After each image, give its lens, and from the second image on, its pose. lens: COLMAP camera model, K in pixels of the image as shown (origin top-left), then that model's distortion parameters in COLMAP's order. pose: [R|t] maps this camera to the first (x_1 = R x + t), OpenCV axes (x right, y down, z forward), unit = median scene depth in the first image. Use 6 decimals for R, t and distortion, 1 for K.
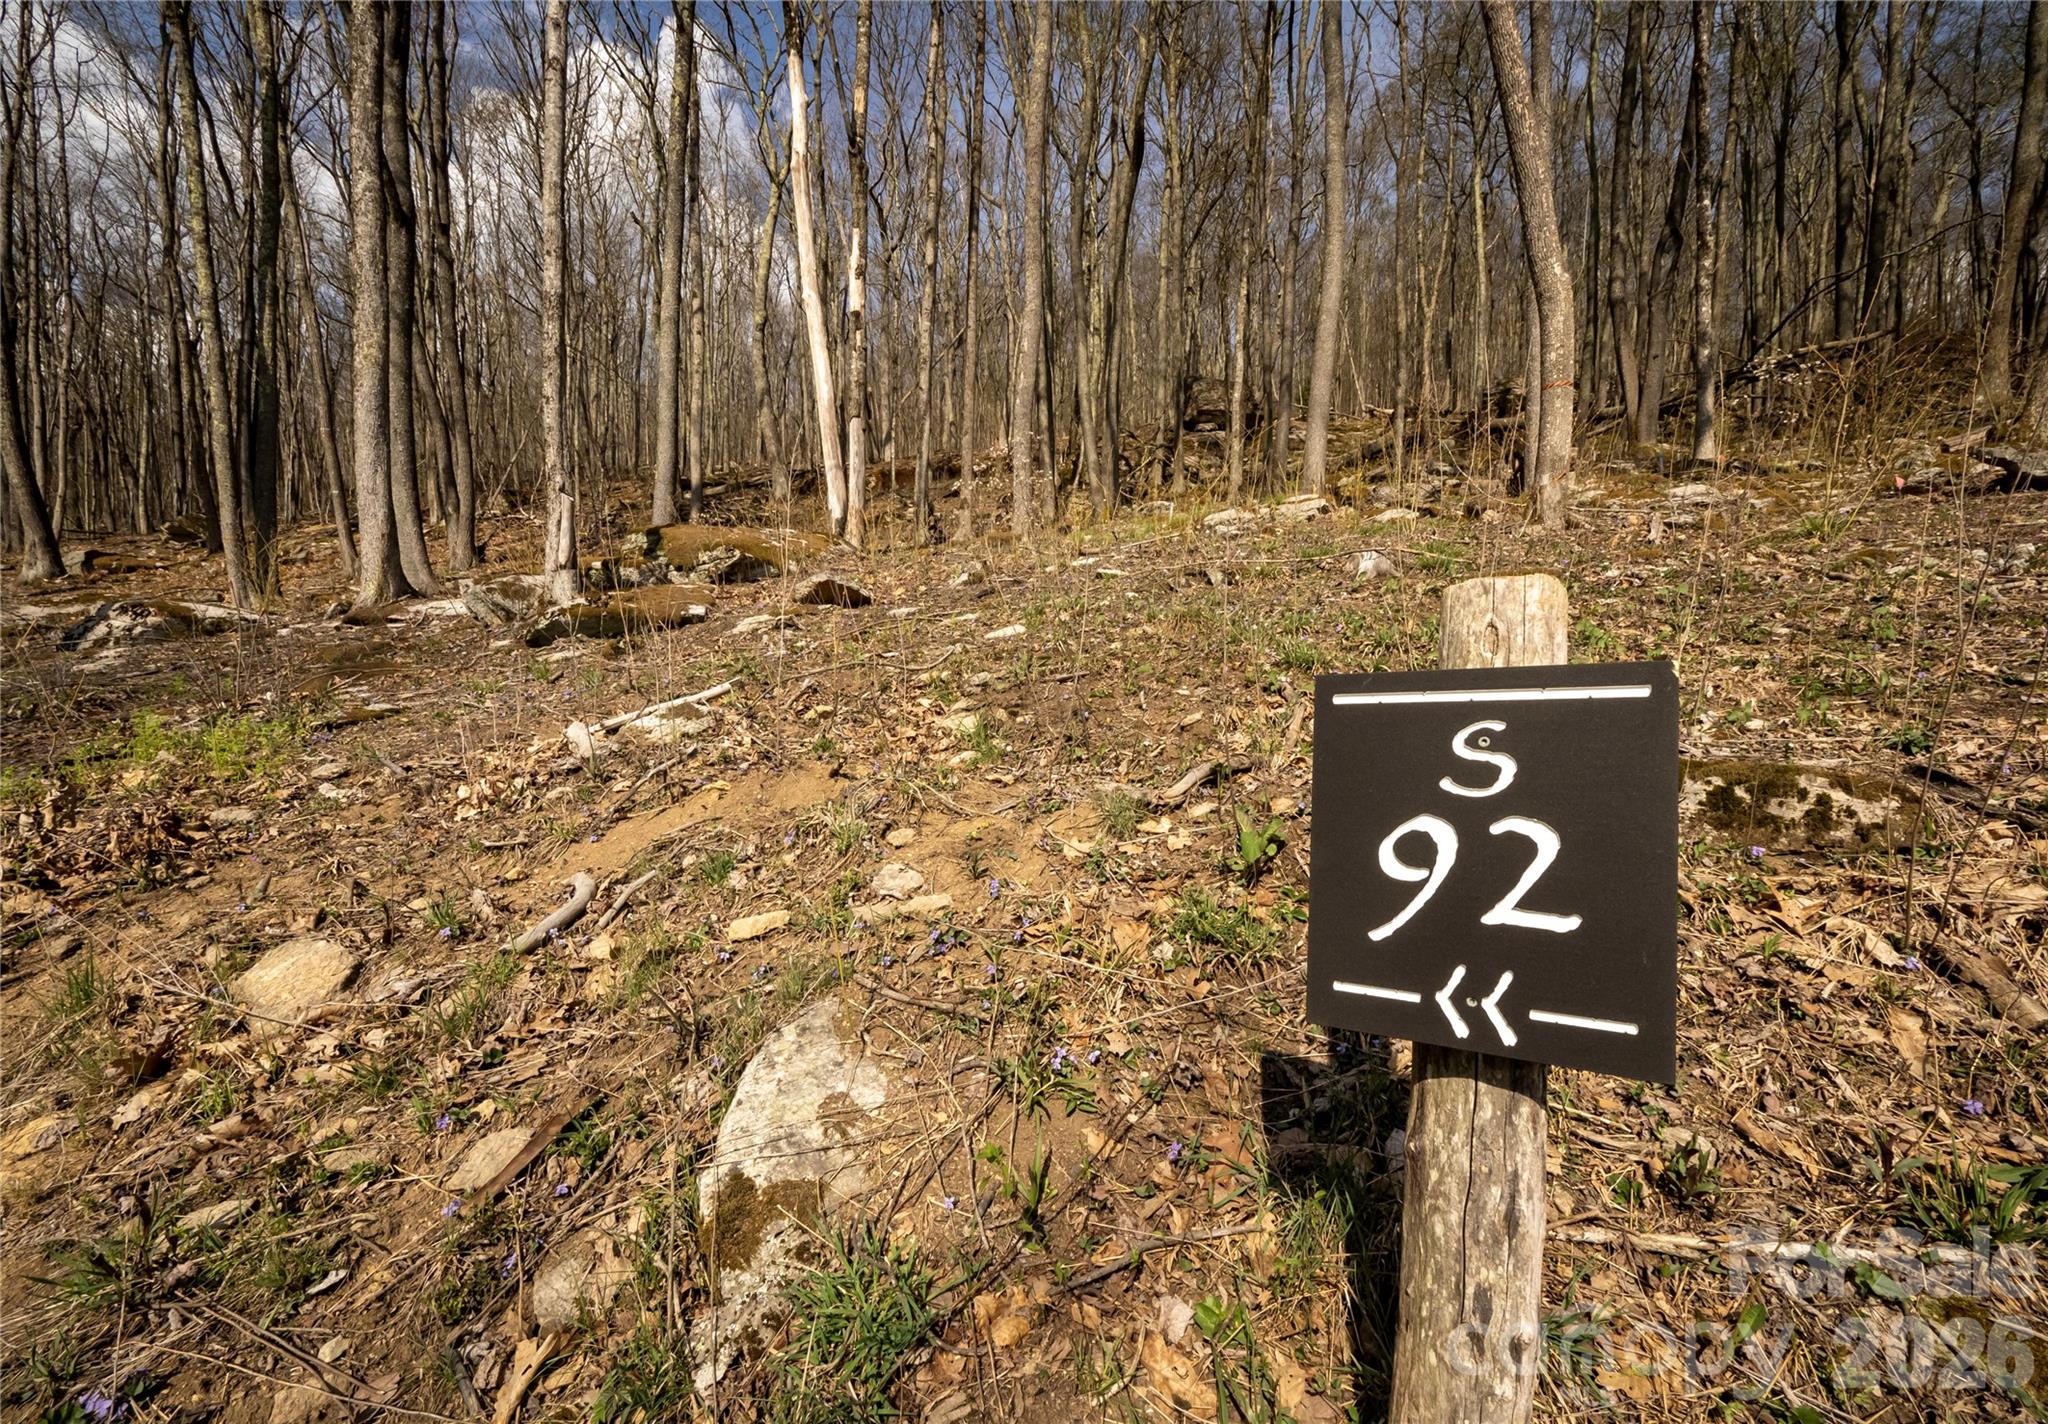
lens RADIAL K [[850.2, 0, 1024.8], [0, 850.2, 739.8], [0, 0, 1]] dist [-0.001042, -0.000205]
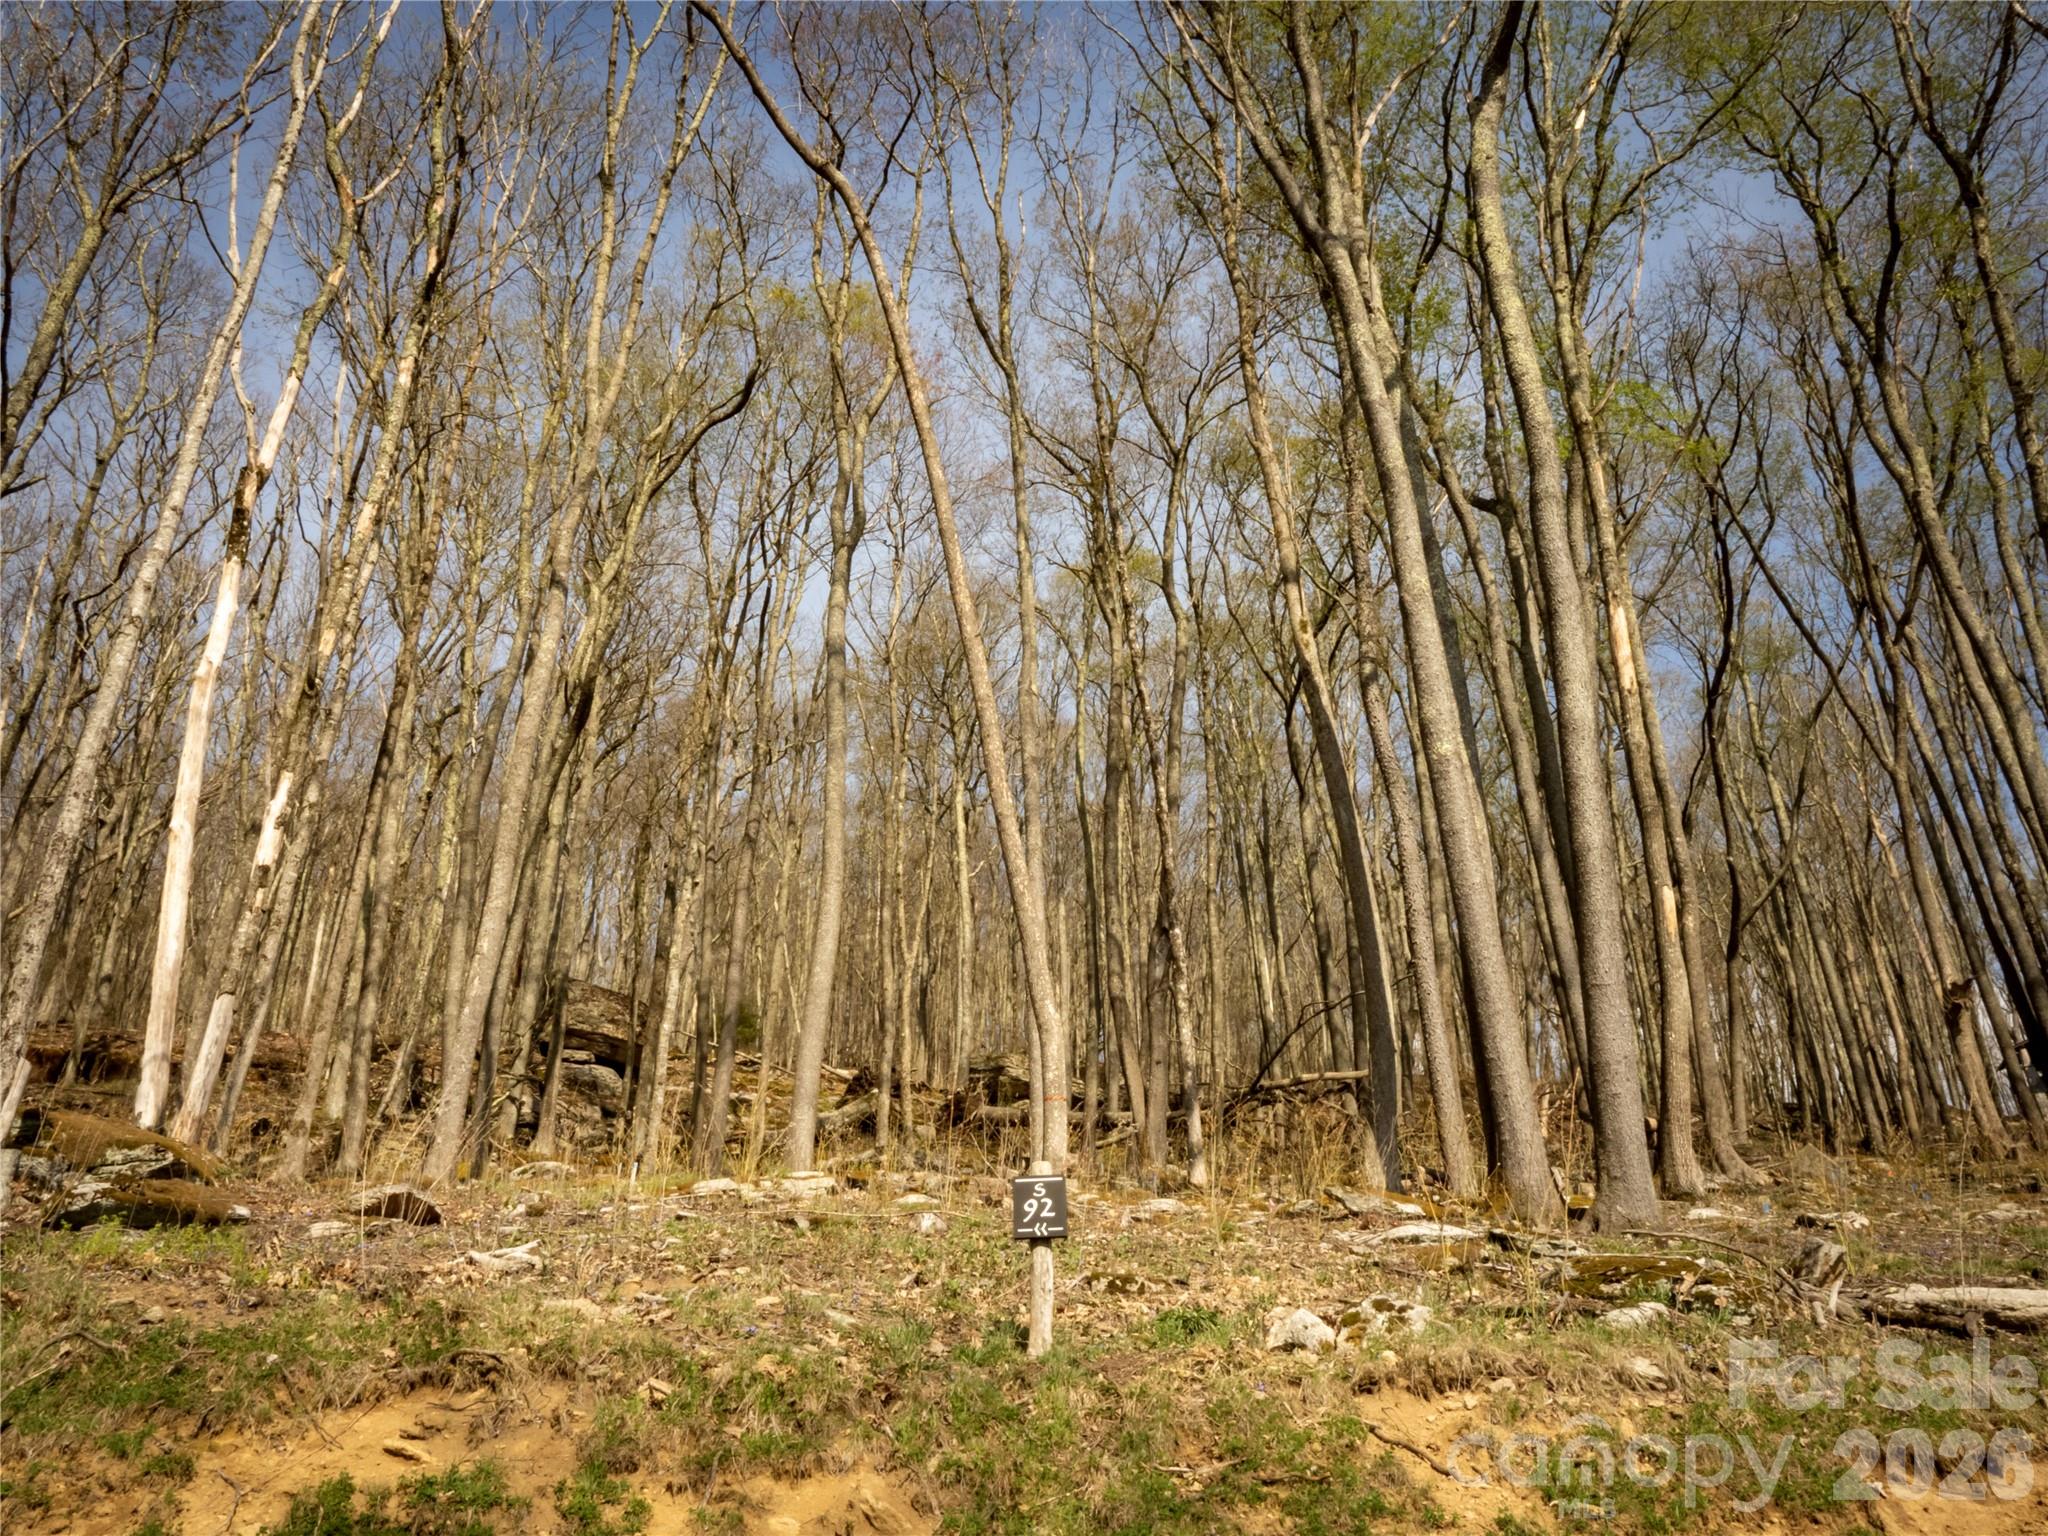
lens RADIAL K [[1672.6, 0, 1024.0], [0, 1672.6, 768.0], [0, 0, 1]] dist [-0.004789, -0.000950]
pose [[0.864972, 0.223598, 0.449251, -0.428997], [0.031021, 0.869708, -0.492592, 0.252669], [-0.500860, 0.440014, 0.745337, -0.702014]]
